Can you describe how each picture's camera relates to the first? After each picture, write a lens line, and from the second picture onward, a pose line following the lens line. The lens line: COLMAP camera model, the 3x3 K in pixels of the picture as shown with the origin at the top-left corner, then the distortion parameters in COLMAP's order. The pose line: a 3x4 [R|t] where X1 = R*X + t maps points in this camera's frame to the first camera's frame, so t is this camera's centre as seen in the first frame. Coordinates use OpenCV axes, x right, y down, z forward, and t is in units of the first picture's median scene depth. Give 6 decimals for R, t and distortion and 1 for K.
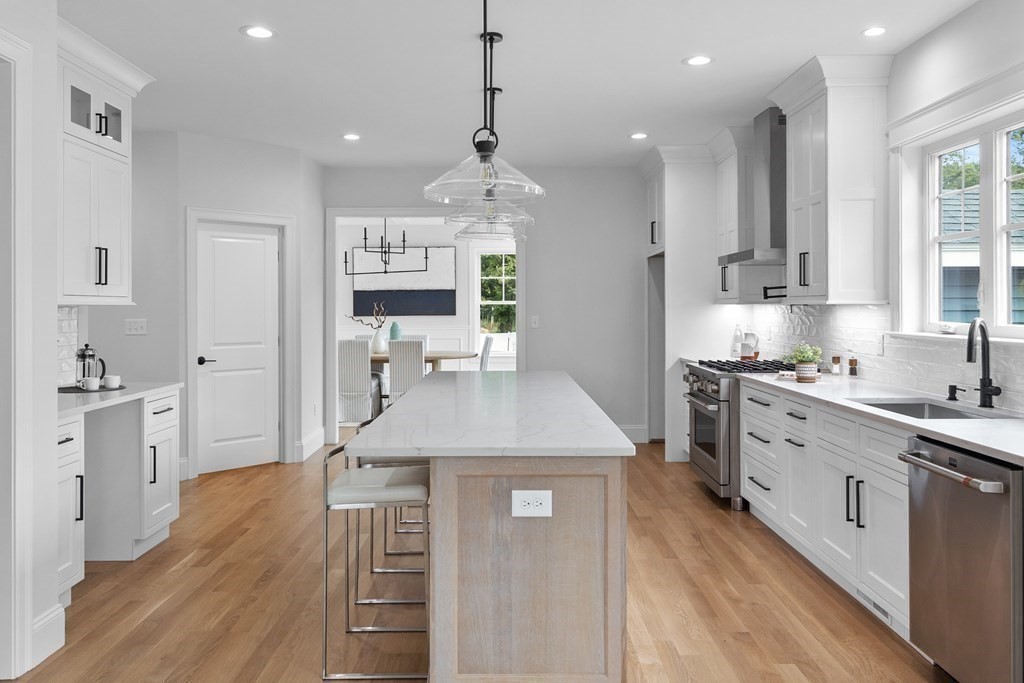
lens RADIAL K [[799.0, 0, 507.8], [0, 799.0, 306.2], [0, 0, 1]] dist [0.006120, 0.002584]
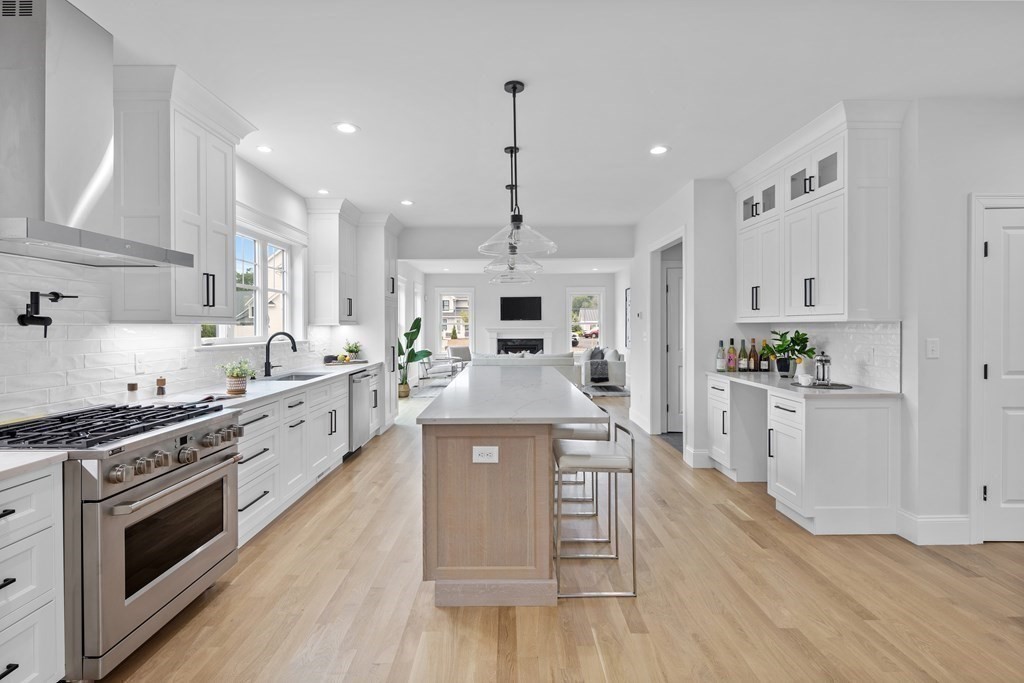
lens RADIAL K [[504.2, 0, 503.3], [0, 504.2, 329.0], [0, 0, 1]] dist [0.001427, -0.000444]
pose [[-0.999949, 0.006031, 0.008045, -0.008443], [0.006076, 0.999966, 0.005629, 0.002059], [-0.008011, 0.005678, -0.999952, 1.625374]]
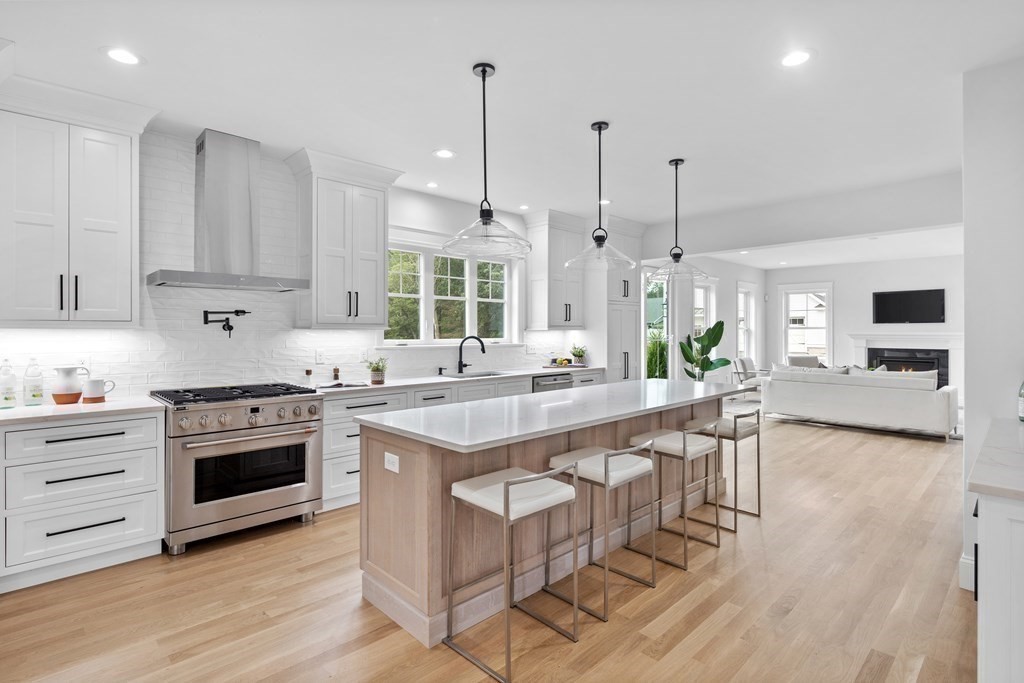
lens RADIAL K [[499.8, 0, 504.3], [0, 499.8, 327.0], [0, 0, 1]] dist [0.002172, -0.001205]
pose [[-0.685162, 0.007208, 0.728356, -0.421589], [0.001343, 0.999962, -0.008633, 0.000635], [-0.728390, -0.004937, -0.685145, 1.382426]]
